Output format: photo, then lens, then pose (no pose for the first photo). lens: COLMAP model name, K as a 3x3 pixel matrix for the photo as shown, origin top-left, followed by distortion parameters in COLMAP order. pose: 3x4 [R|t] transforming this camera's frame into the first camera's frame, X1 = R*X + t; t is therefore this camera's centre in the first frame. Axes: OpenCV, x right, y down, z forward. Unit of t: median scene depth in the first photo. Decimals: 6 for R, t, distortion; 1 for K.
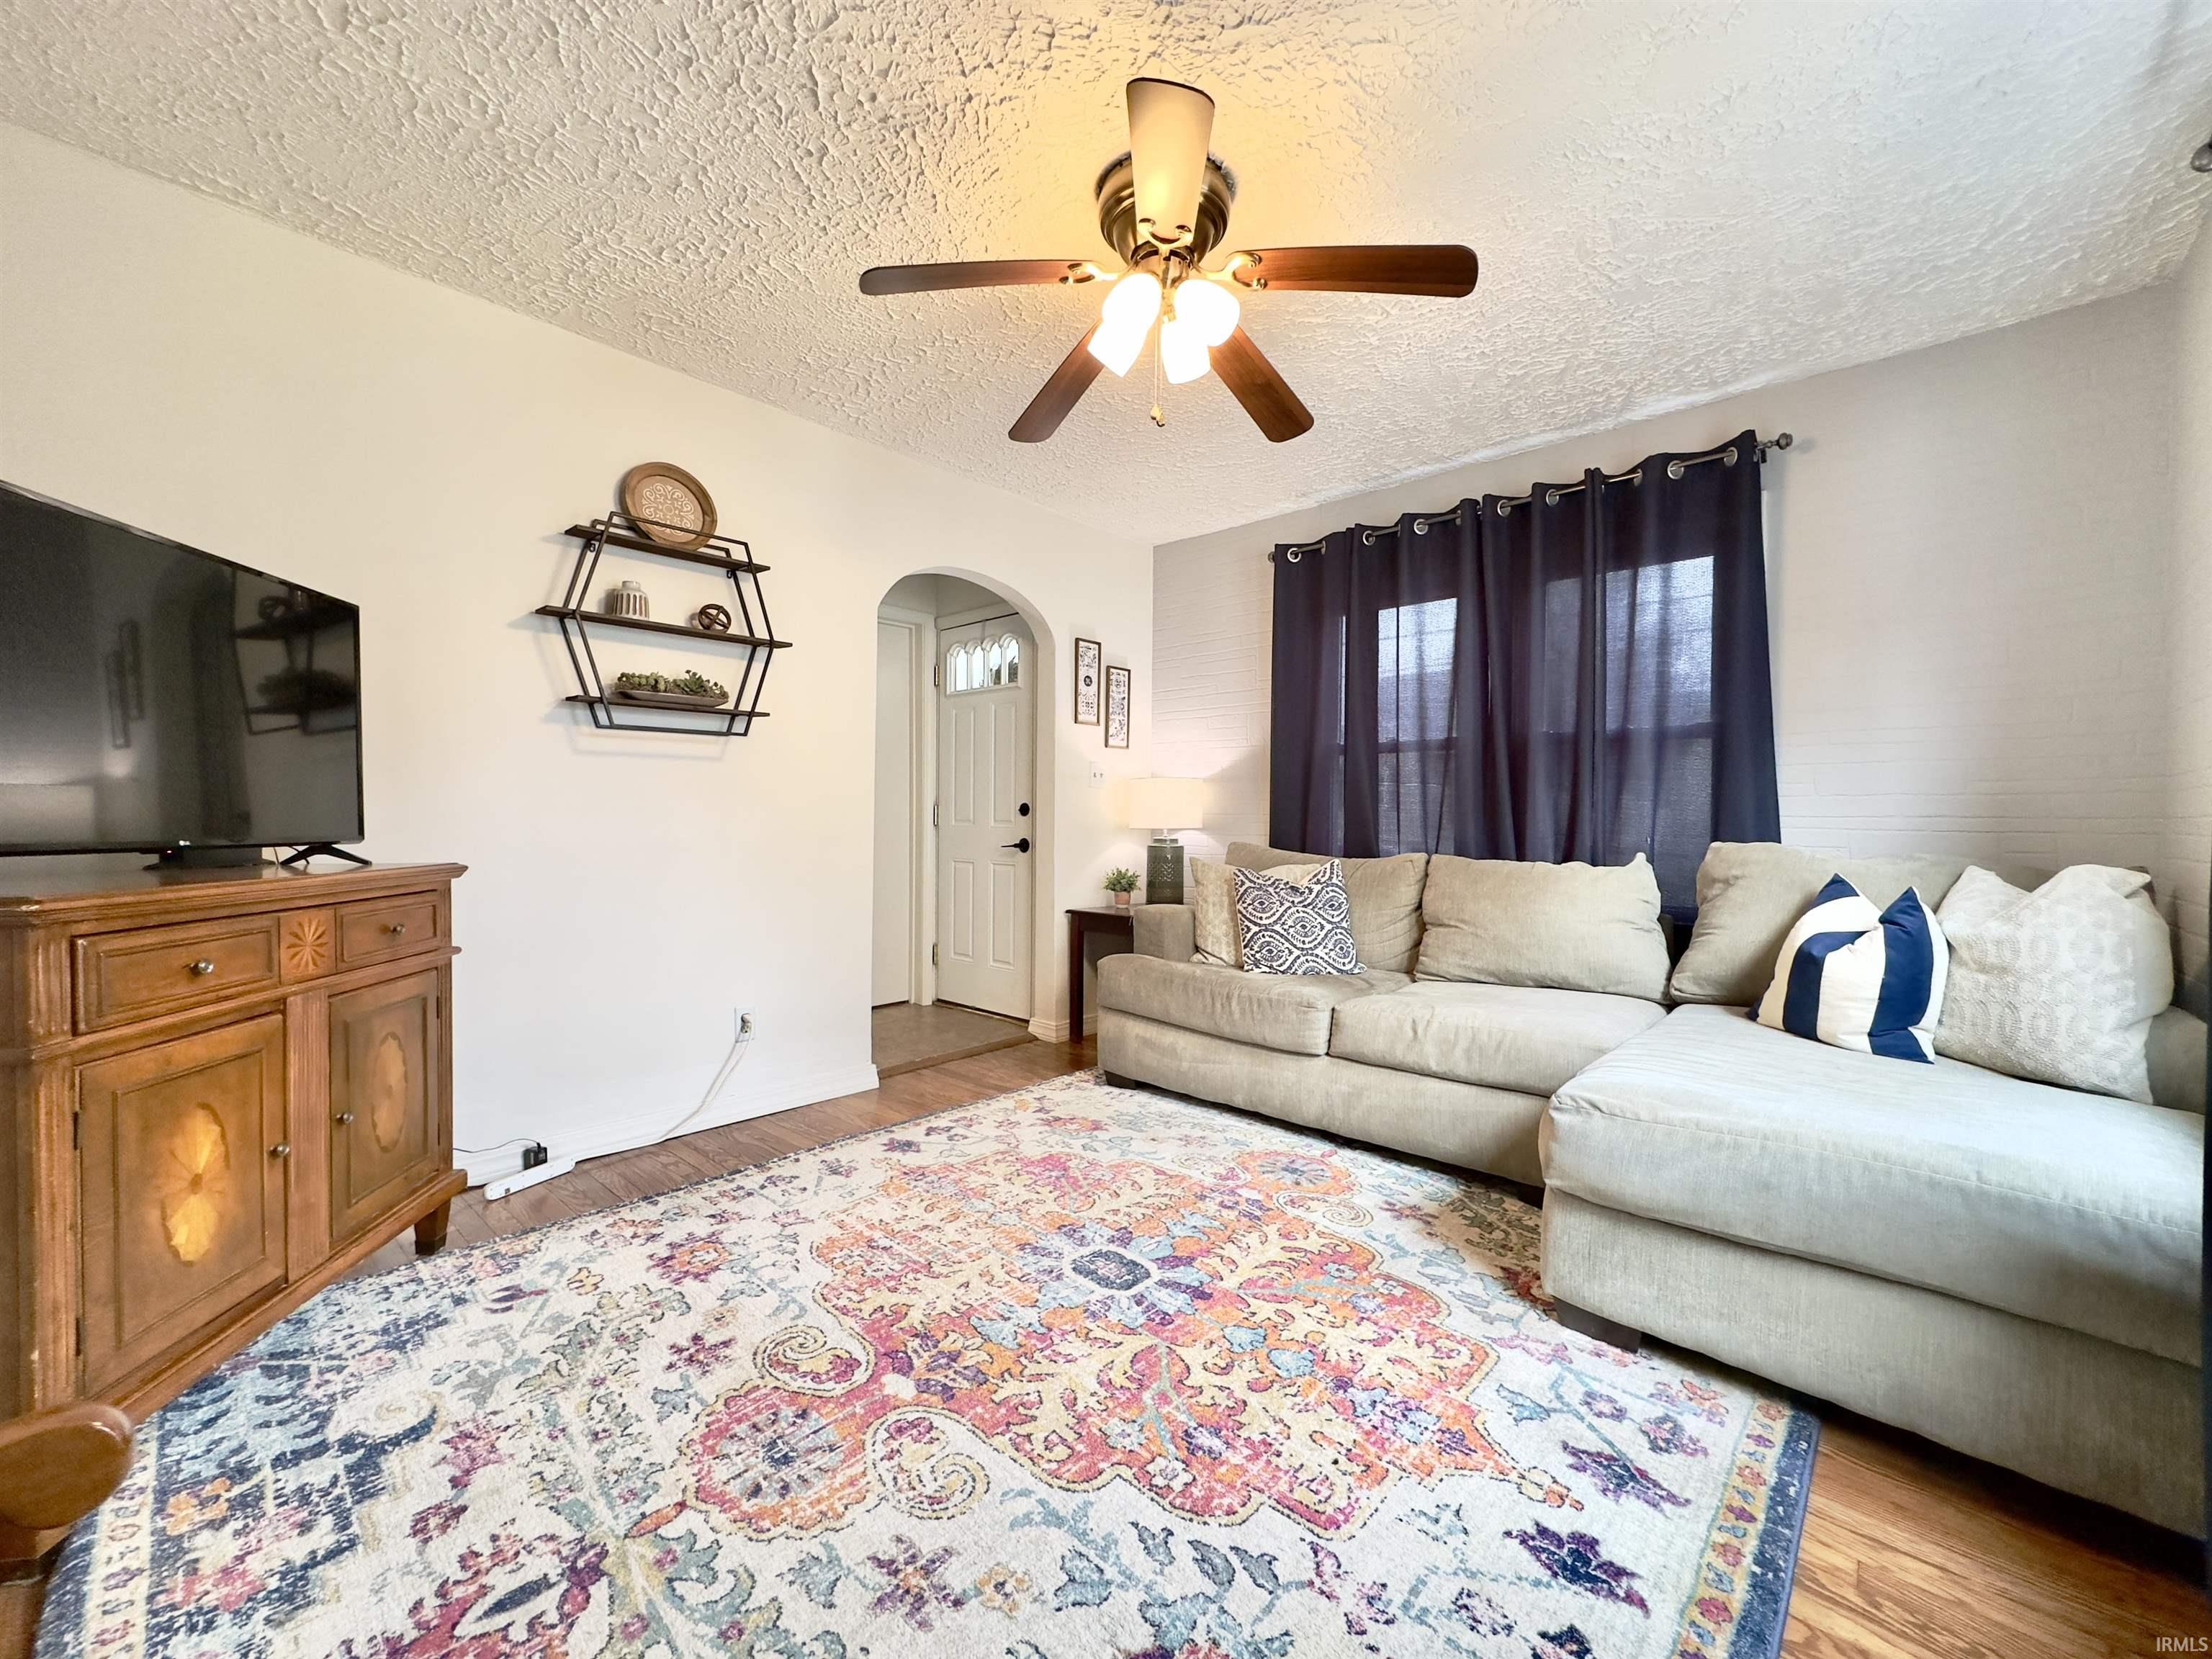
lens RADIAL K [[883.7, 0, 1112.9], [0, 883.7, 827.4], [0, 0, 1]] dist [0.002467, 0.000146]
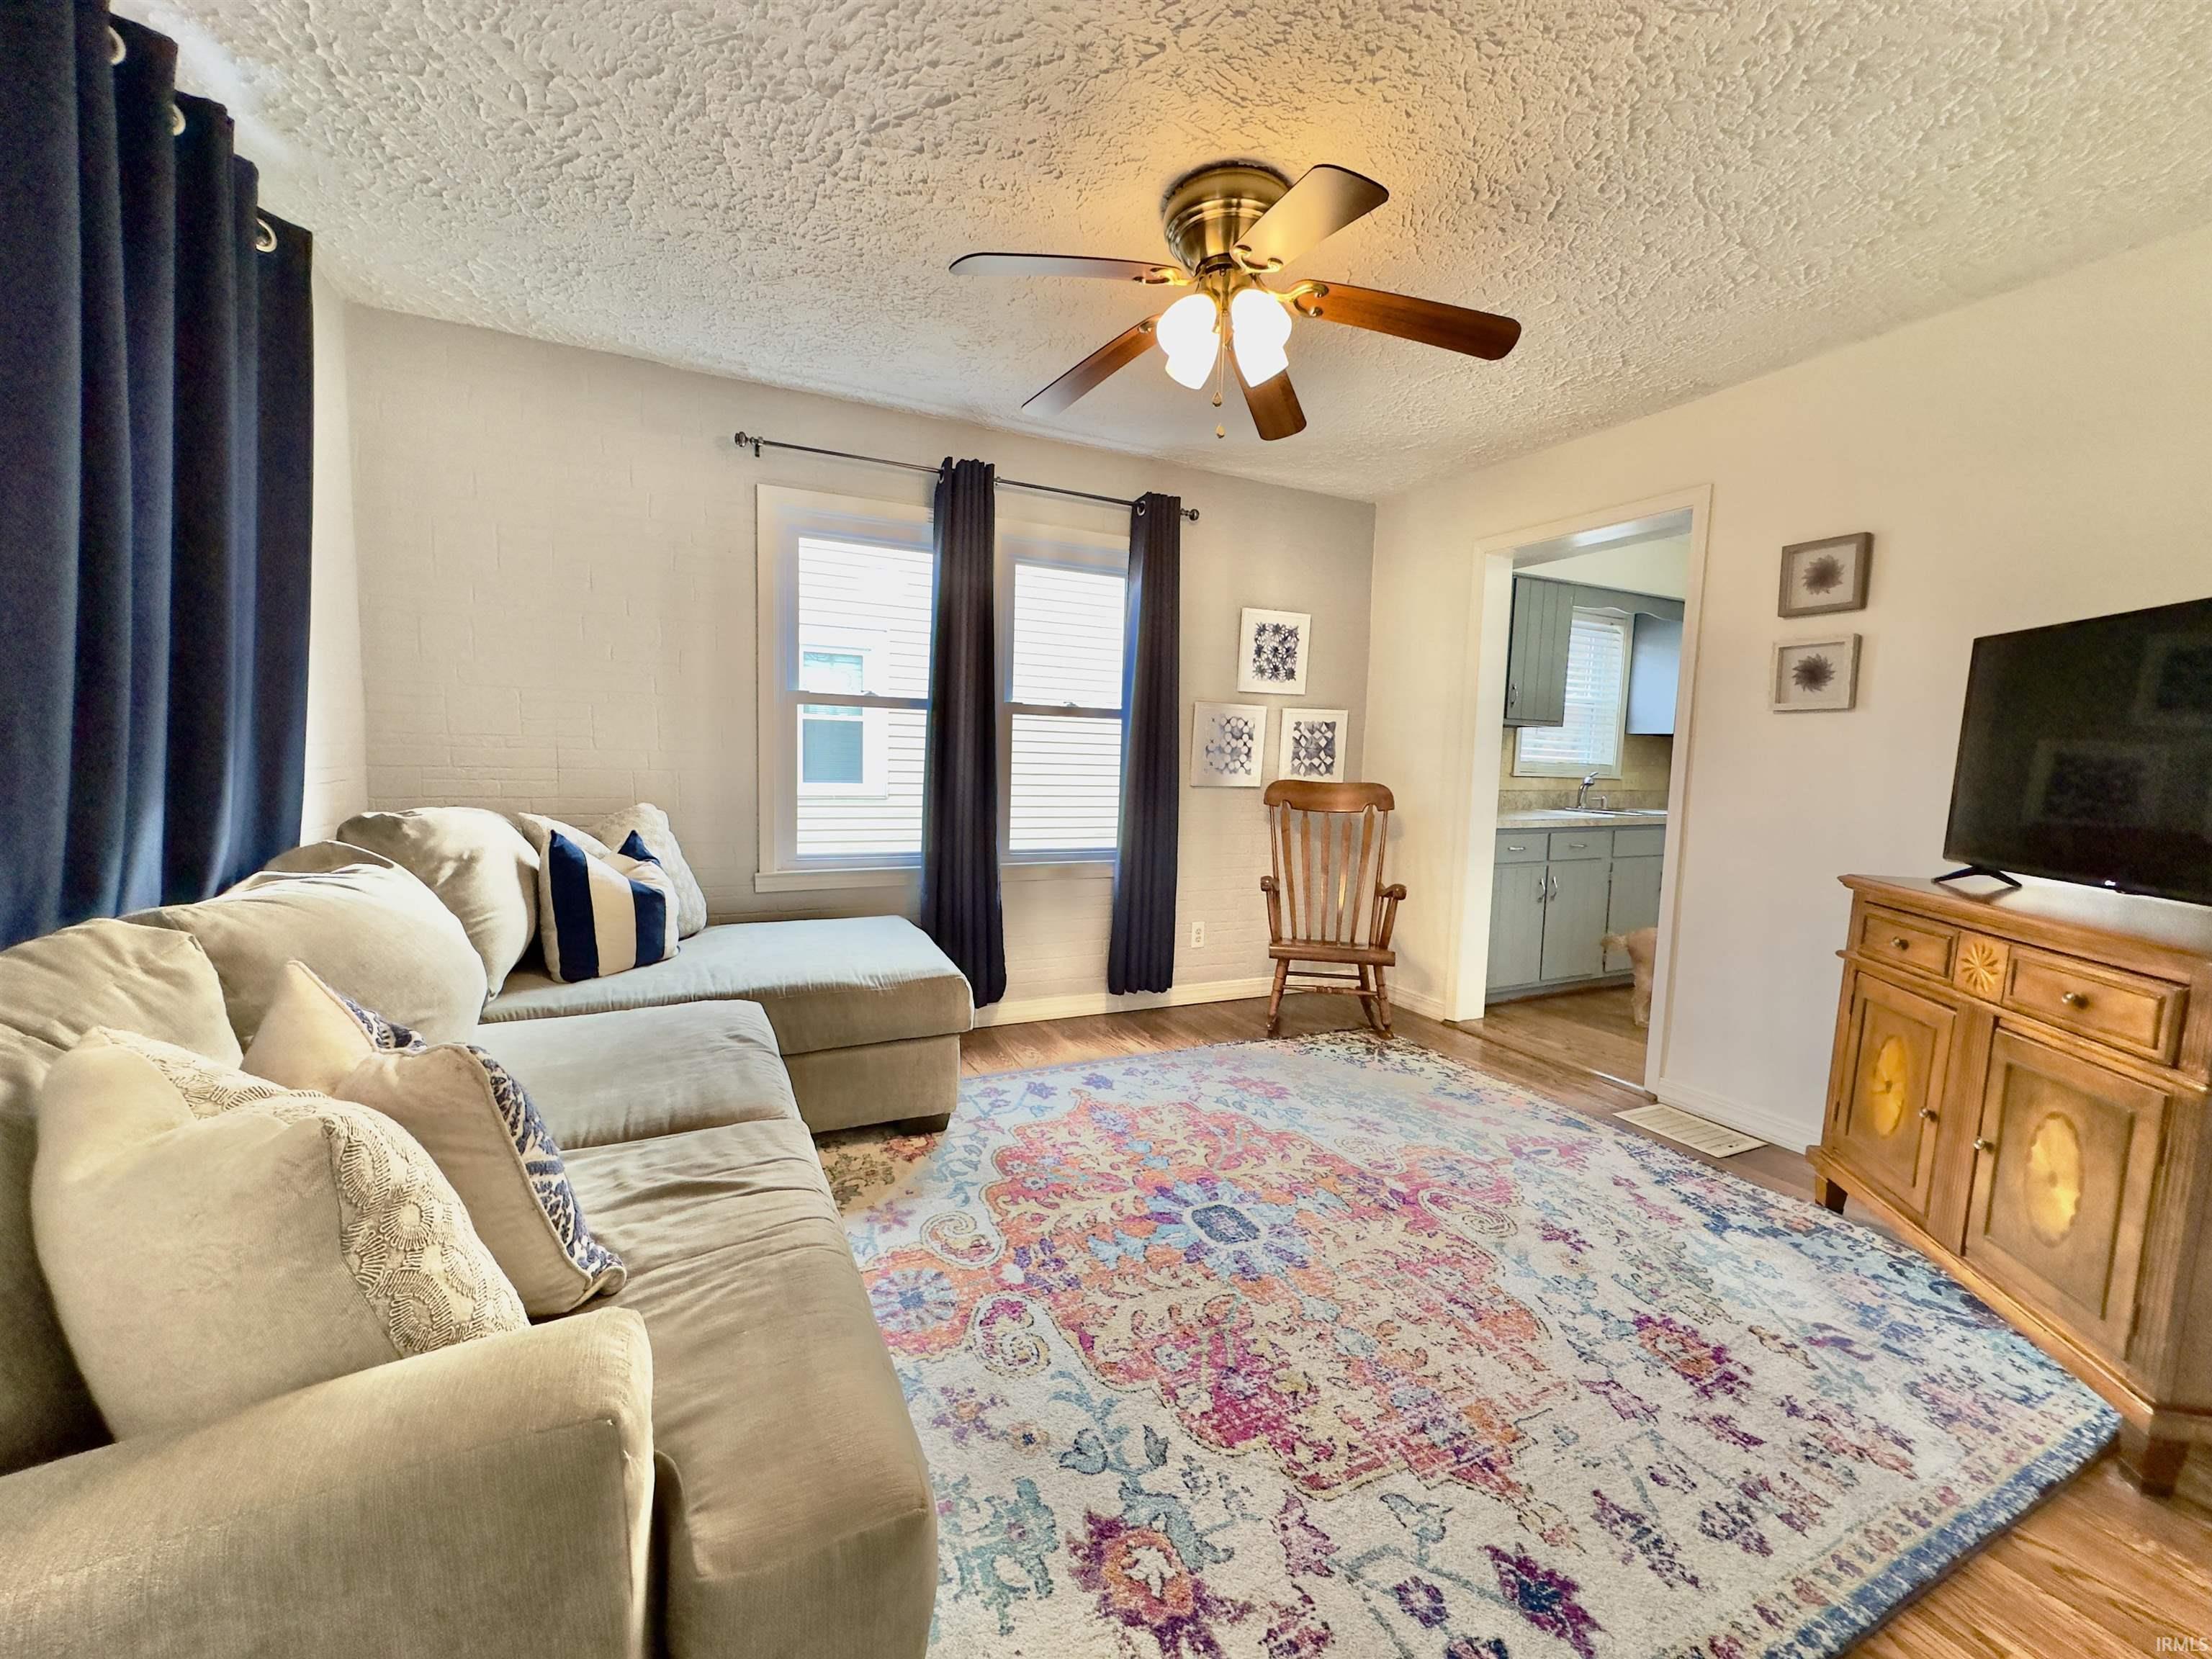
lens RADIAL K [[883.7, 0, 1116.2], [0, 883.7, 834.6], [0, 0, 1]] dist [0.002467, 0.000146]
pose [[-0.931492, -0.072487, 0.356467, -0.245219], [-0.036389, 0.993598, 0.106956, -0.097515], [-0.361938, 0.086657, -0.928166, 2.128652]]
